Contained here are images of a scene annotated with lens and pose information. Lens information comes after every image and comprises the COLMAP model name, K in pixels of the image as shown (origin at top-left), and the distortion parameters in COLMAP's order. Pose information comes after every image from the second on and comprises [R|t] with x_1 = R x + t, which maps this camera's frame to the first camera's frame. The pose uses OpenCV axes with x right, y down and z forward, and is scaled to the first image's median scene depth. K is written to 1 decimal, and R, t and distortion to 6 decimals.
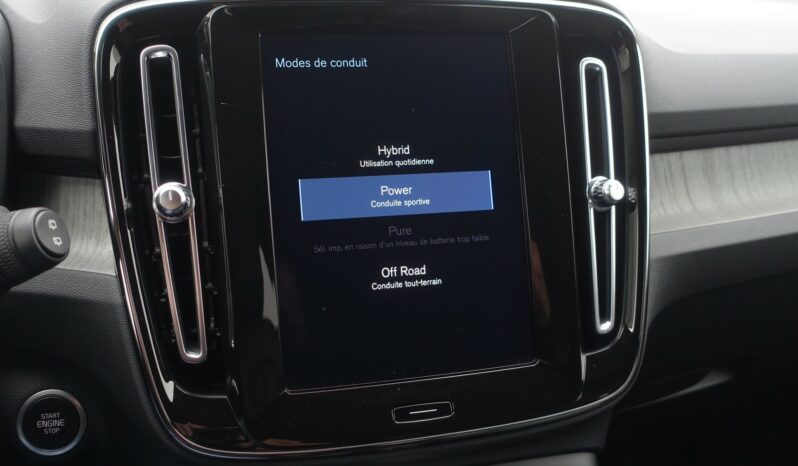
lens RADIAL K [[778.7, 0, 398.5], [0, 778.7, 229.3], [0, 0, 1]] dist [-0.007749, 0.000000]
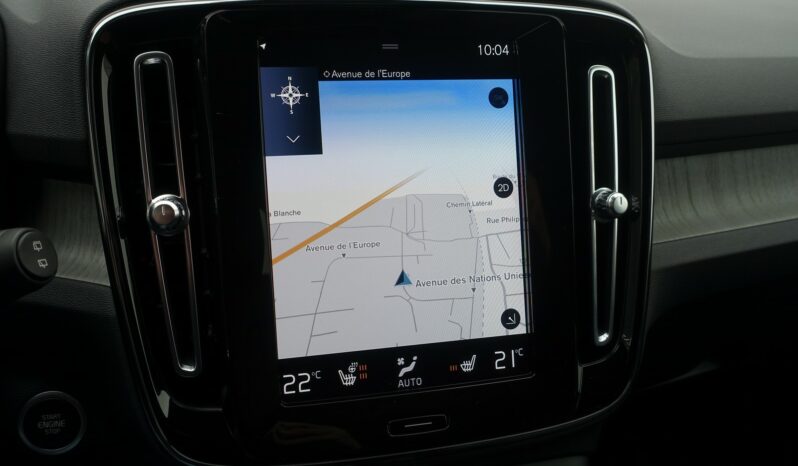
lens RADIAL K [[706.6, 0, 397.1], [0, 706.6, 231.7], [0, 0, 1]] dist [0.000677, -0.019745]
pose [[0.999643, 0.021748, -0.015512, 0.012240], [-0.020555, 0.997097, 0.073311, -0.074441], [0.017061, -0.072966, 0.997188, 0.101642]]
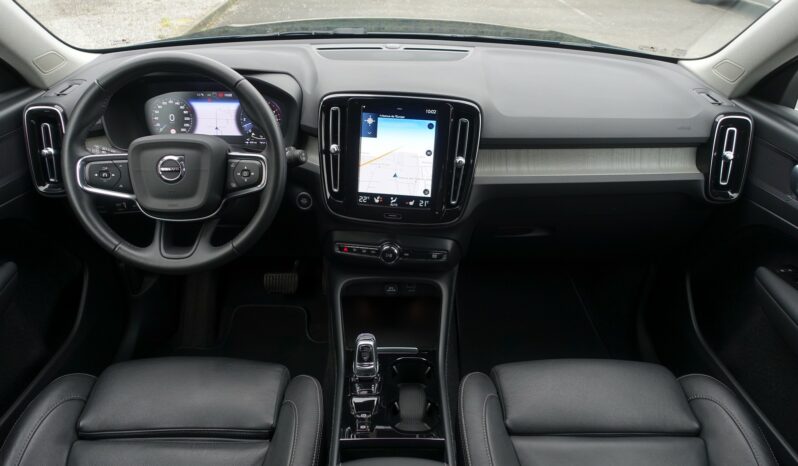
lens RADIAL K [[549.8, 0, 393.2], [0, 549.8, 228.9], [0, 0, 1]] dist [-0.005444, 0.005393]
pose [[0.925195, 0.191223, -0.327791, 0.829876], [-0.115997, 0.964926, 0.235505, -0.291885], [0.361328, -0.179865, 0.914927, -1.274686]]
